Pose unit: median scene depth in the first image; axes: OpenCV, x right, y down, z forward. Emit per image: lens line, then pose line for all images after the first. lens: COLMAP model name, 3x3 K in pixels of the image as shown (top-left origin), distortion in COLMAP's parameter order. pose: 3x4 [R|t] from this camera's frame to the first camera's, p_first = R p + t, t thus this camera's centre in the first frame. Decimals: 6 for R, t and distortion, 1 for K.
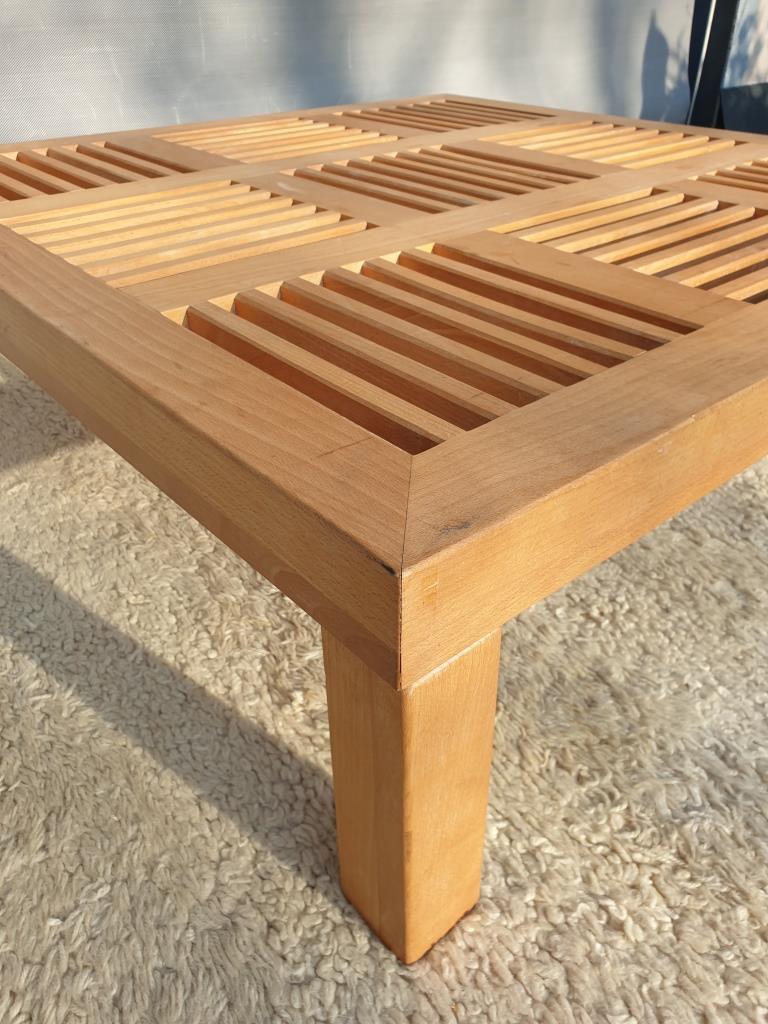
lens RADIAL K [[765.5, 0, 398.1], [0, 765.5, 546.3], [0, 0, 1]] dist [0.006203, 0.004810]
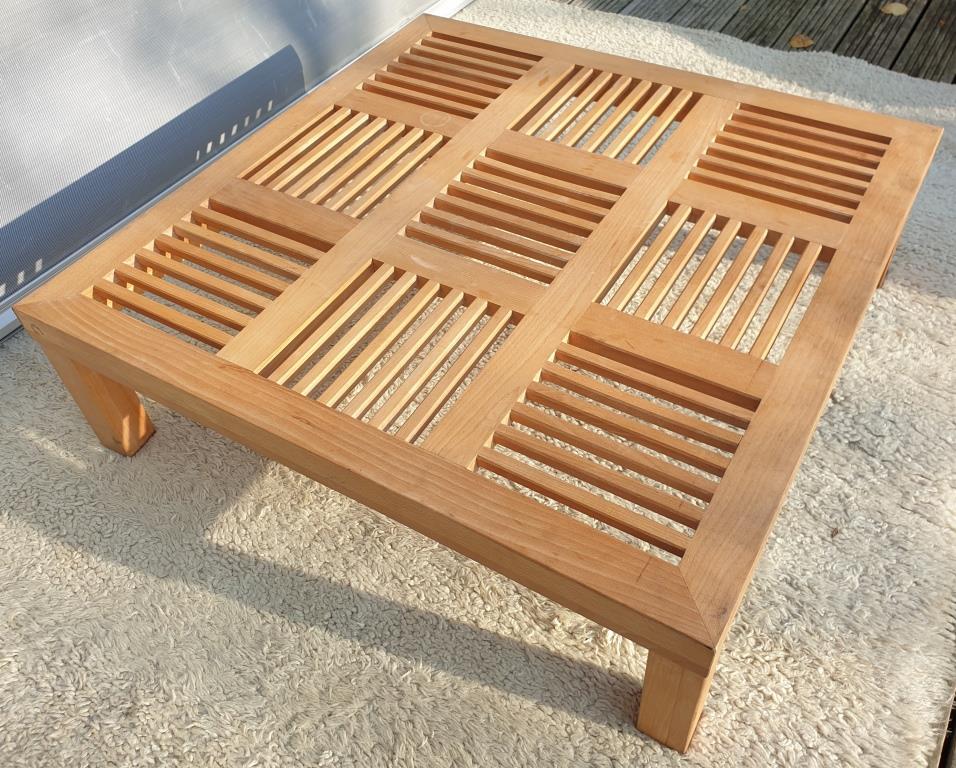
lens RADIAL K [[773.6, 0, 518.2], [0, 773.6, 412.0], [0, 0, 1]] dist [0.036796, -0.024510]
pose [[0.943630, -0.274879, 0.184402, -0.464418], [0.221391, 0.938280, 0.265739, -0.824652], [-0.246067, -0.209934, 0.946245, -0.569776]]
